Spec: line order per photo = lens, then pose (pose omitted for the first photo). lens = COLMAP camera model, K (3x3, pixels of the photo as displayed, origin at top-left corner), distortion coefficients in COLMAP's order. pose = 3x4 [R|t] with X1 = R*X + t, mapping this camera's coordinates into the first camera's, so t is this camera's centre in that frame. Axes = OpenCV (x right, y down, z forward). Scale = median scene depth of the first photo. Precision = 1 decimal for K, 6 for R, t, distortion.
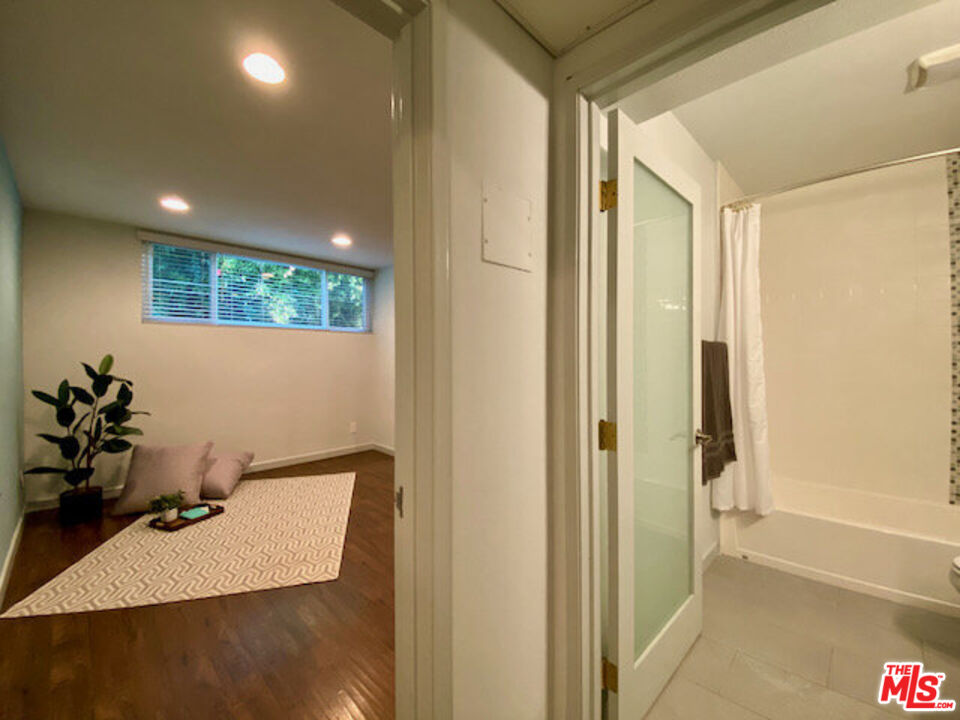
lens RADIAL K [[389.9, 0, 477.5], [0, 389.9, 359.9], [0, 0, 1]] dist [0.023647, -0.020899]
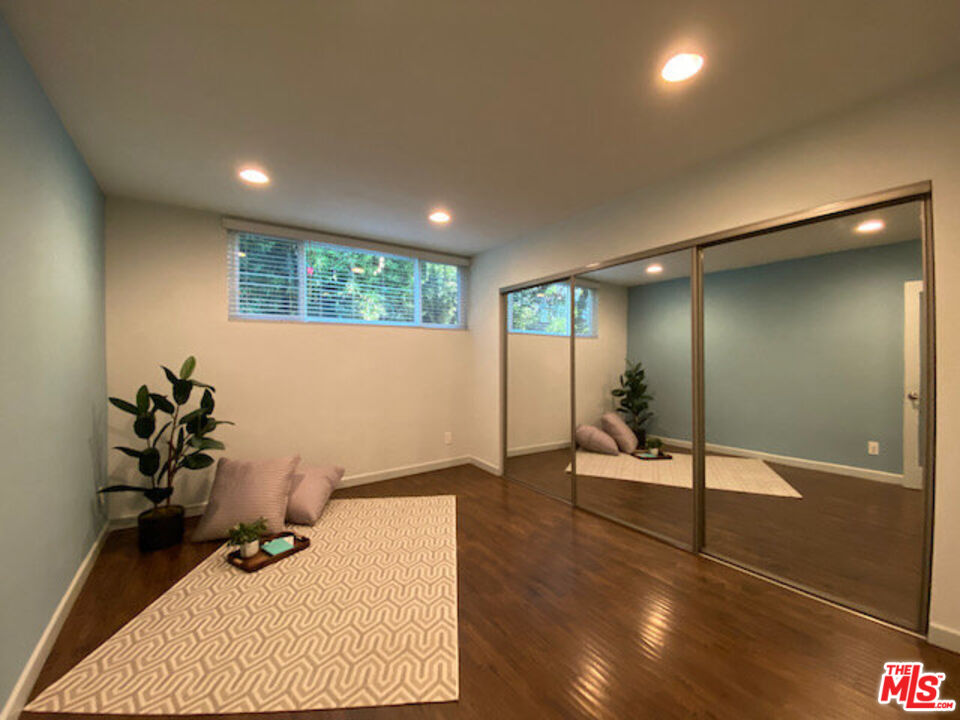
lens RADIAL K [[385.1, 0, 481.5], [0, 385.1, 358.6], [0, 0, 1]] dist [0.017380, -0.019403]
pose [[0.983209, -0.005154, -0.182409, -0.136894], [0.004793, 0.999986, -0.002421, -0.003637], [0.182419, 0.001506, 0.983220, 0.259449]]
